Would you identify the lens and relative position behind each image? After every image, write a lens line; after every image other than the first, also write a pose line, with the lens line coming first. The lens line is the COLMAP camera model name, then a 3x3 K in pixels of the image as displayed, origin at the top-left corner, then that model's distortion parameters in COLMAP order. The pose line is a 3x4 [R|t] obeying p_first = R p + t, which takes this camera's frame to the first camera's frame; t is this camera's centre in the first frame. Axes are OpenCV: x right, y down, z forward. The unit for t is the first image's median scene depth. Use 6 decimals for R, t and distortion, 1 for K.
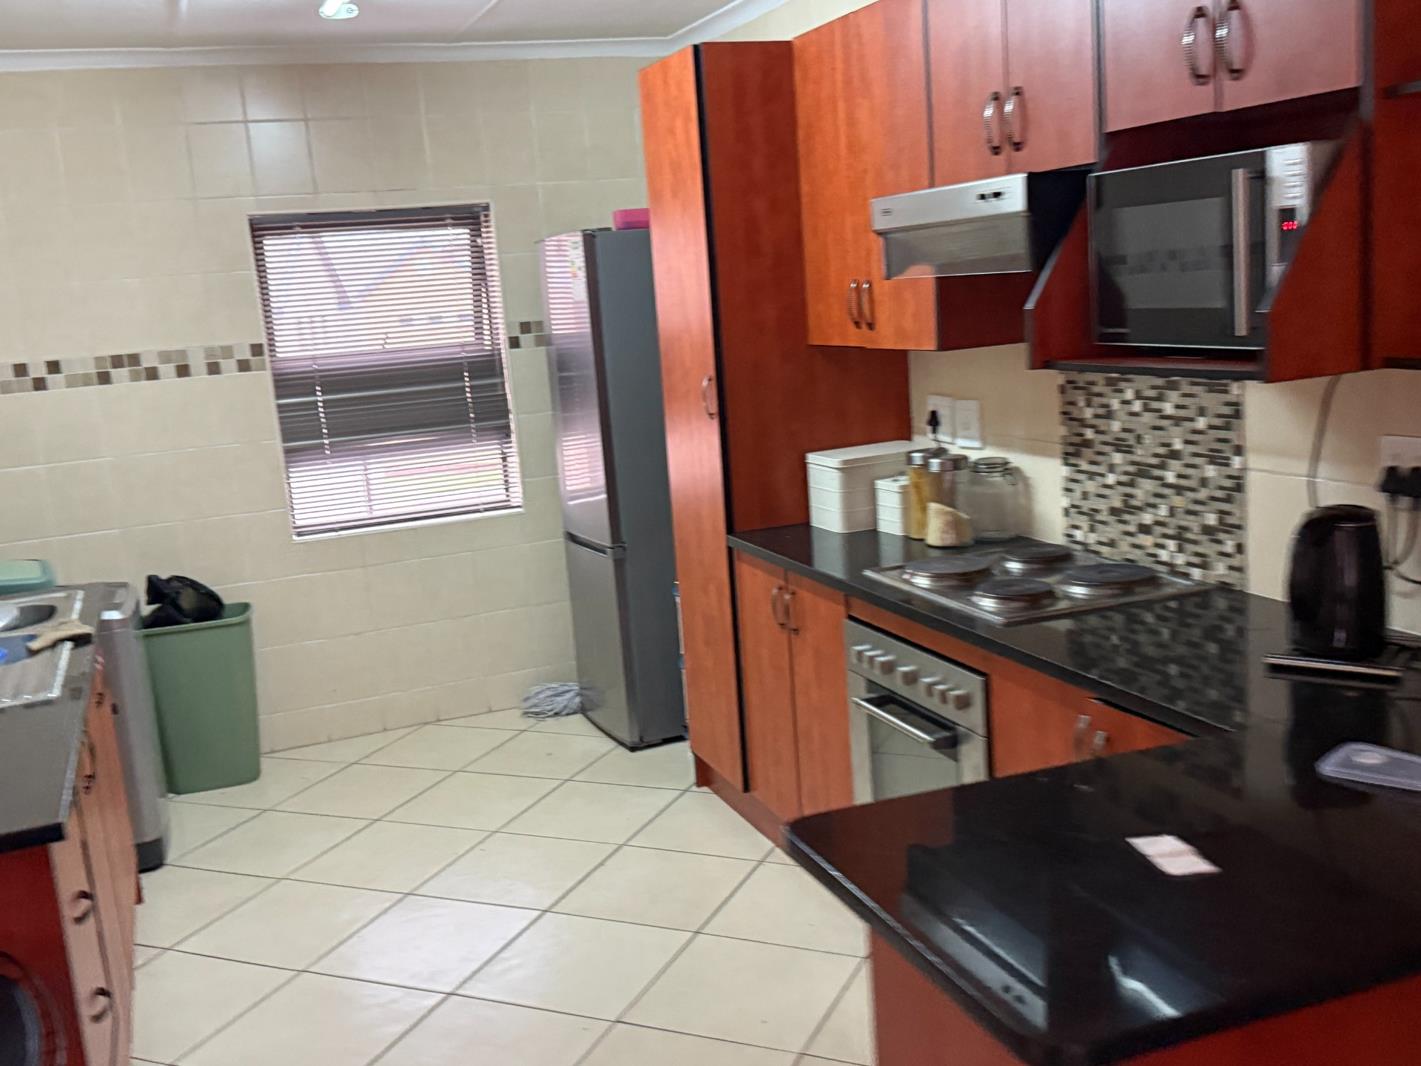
lens RADIAL K [[1391.8, 0, 710.5], [0, 1391.8, 533.0], [0, 0, 1]] dist [0.054227, 0.000519]
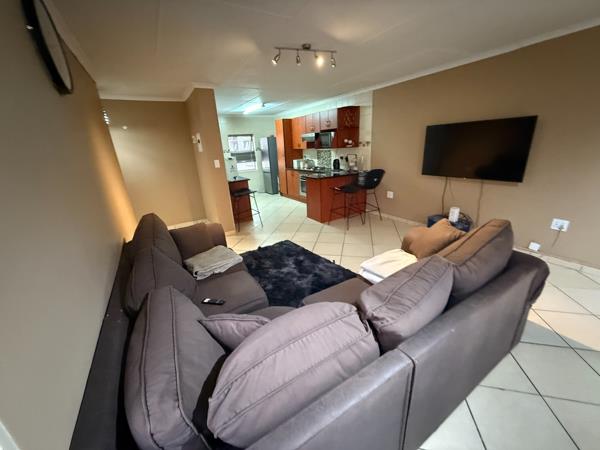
lens RADIAL K [[237.9, 0, 298.2], [0, 237.9, 224.7], [0, 0, 1]] dist [-0.000156, 0.000024]
pose [[0.984408, -0.035899, 0.172201, -0.268787], [0.012946, 0.991085, 0.132603, 0.232181], [-0.175426, -0.128306, 0.976096, -0.989894]]
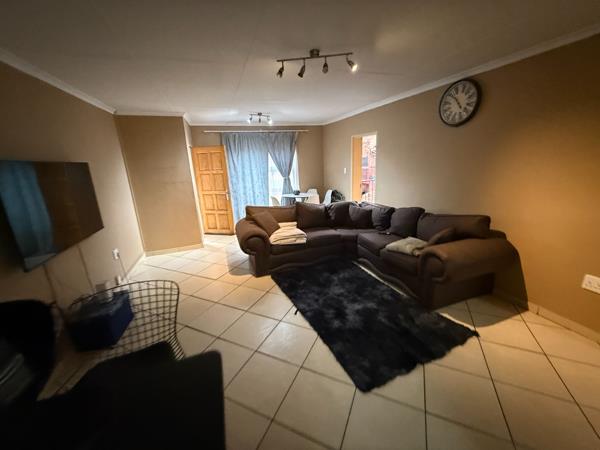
lens RADIAL K [[237.9, 0, 298.2], [0, 237.9, 224.7], [0, 0, 1]] dist [-0.000156, 0.000024]
pose [[-0.991694, 0.114931, 0.057732, -0.034834], [0.128589, 0.895150, 0.426815, -0.099287], [-0.002624, 0.430693, -0.902494, 0.584624]]
